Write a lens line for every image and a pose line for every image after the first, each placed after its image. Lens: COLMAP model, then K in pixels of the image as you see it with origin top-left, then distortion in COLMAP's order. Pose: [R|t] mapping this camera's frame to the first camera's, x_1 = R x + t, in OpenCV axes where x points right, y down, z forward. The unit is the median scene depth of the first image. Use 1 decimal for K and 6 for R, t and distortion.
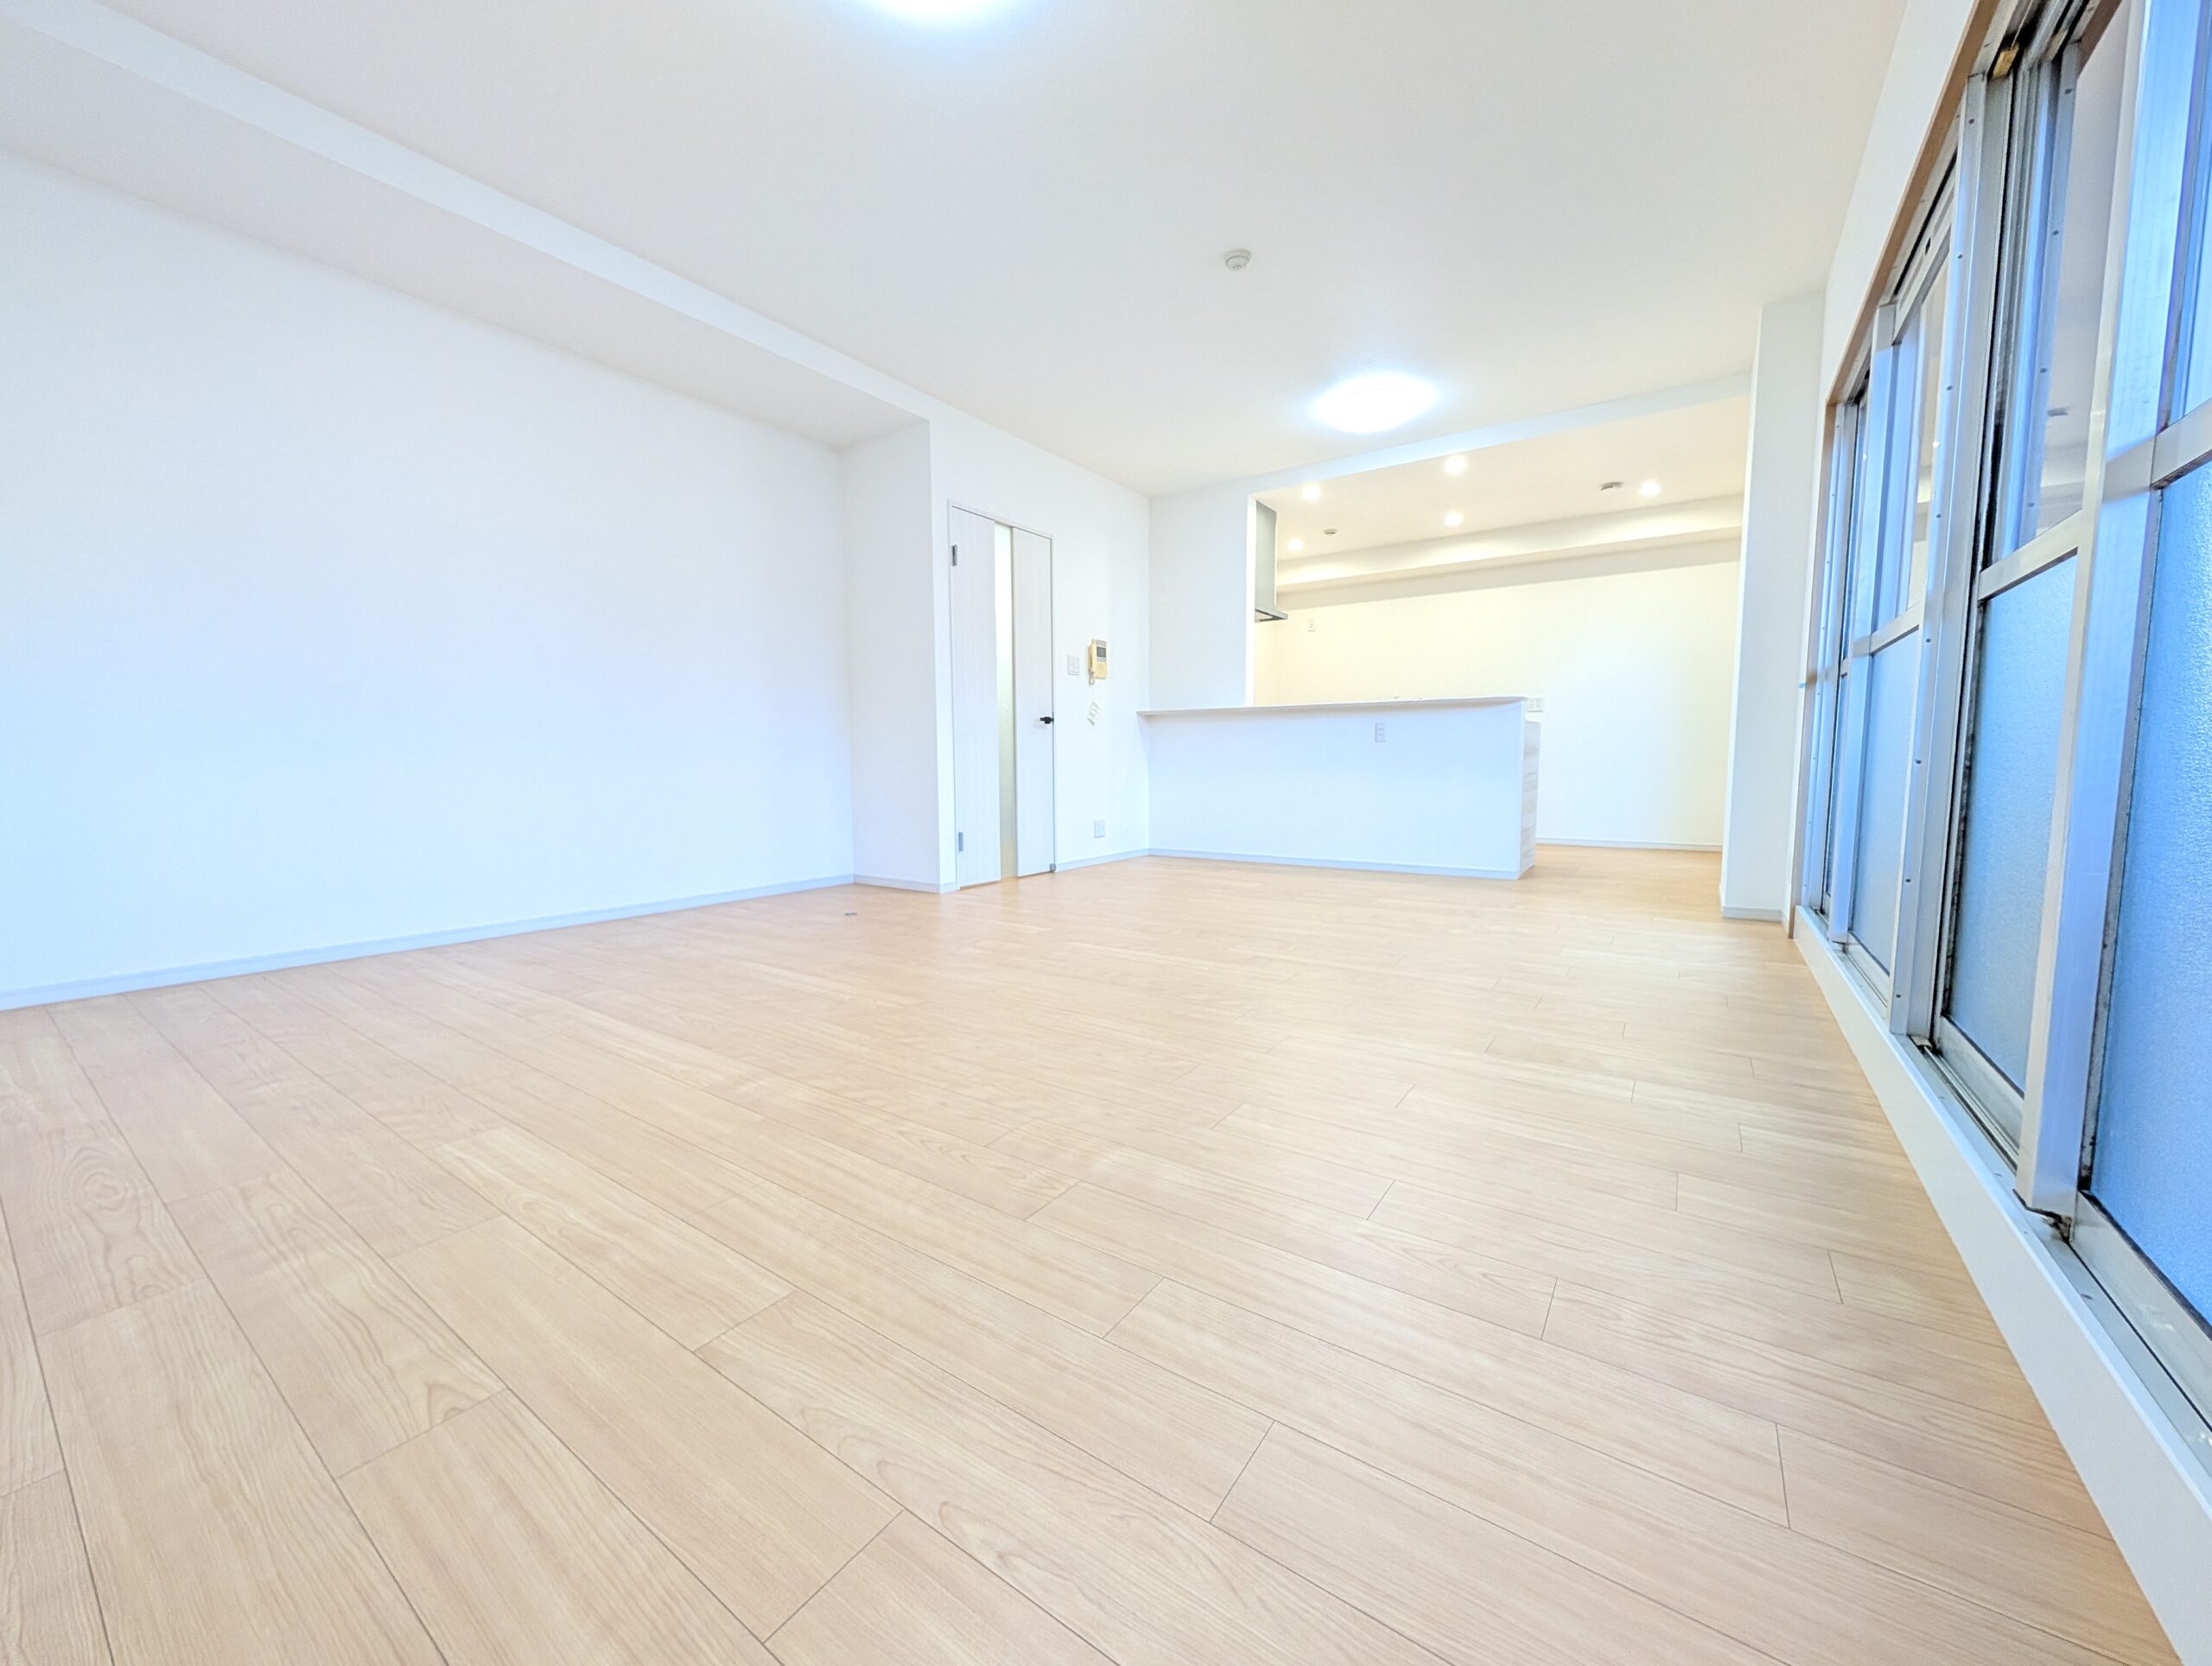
lens RADIAL K [[843.4, 0, 1106.5], [0, 843.4, 825.9], [0, 0, 1]] dist [-0.002098, -0.000688]
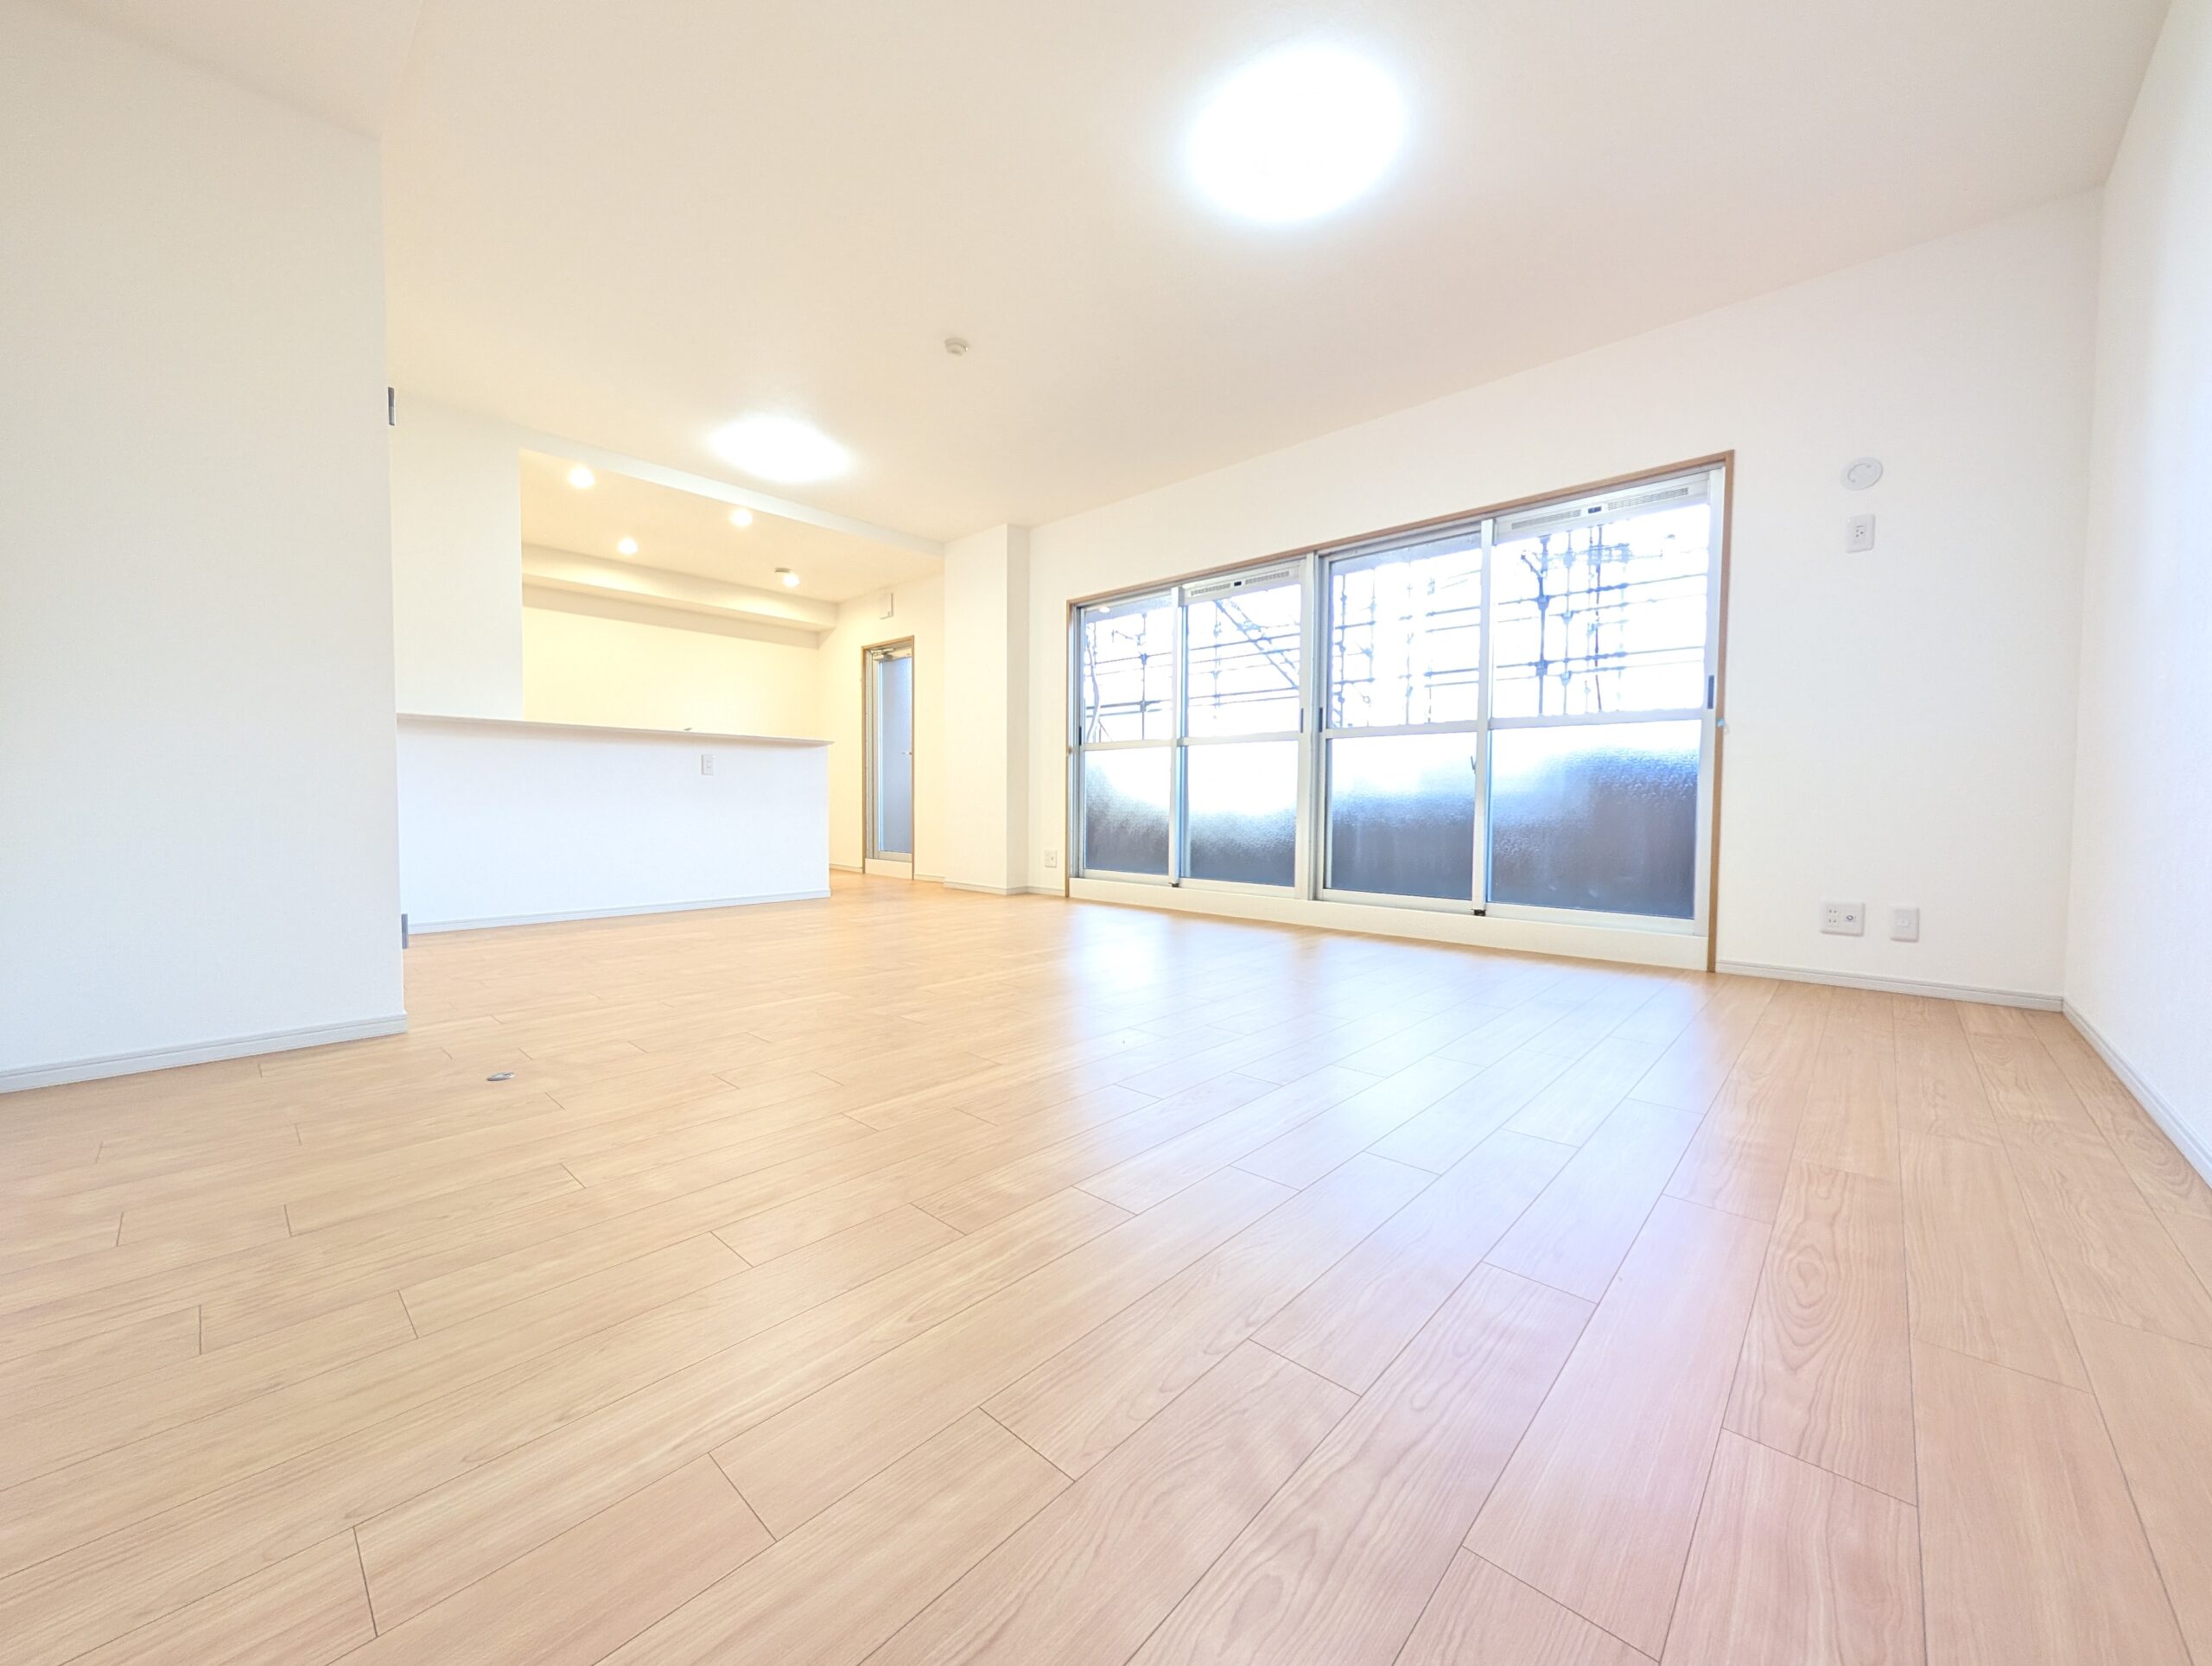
lens RADIAL K [[843.4, 0, 1088.1], [0, 843.4, 836.4], [0, 0, 1]] dist [-0.002098, -0.000688]
pose [[0.147039, -0.038432, 0.988384, -2.136757], [0.071184, 0.997065, 0.028180, -0.090965], [-0.986566, 0.066214, 0.149343, 1.568917]]
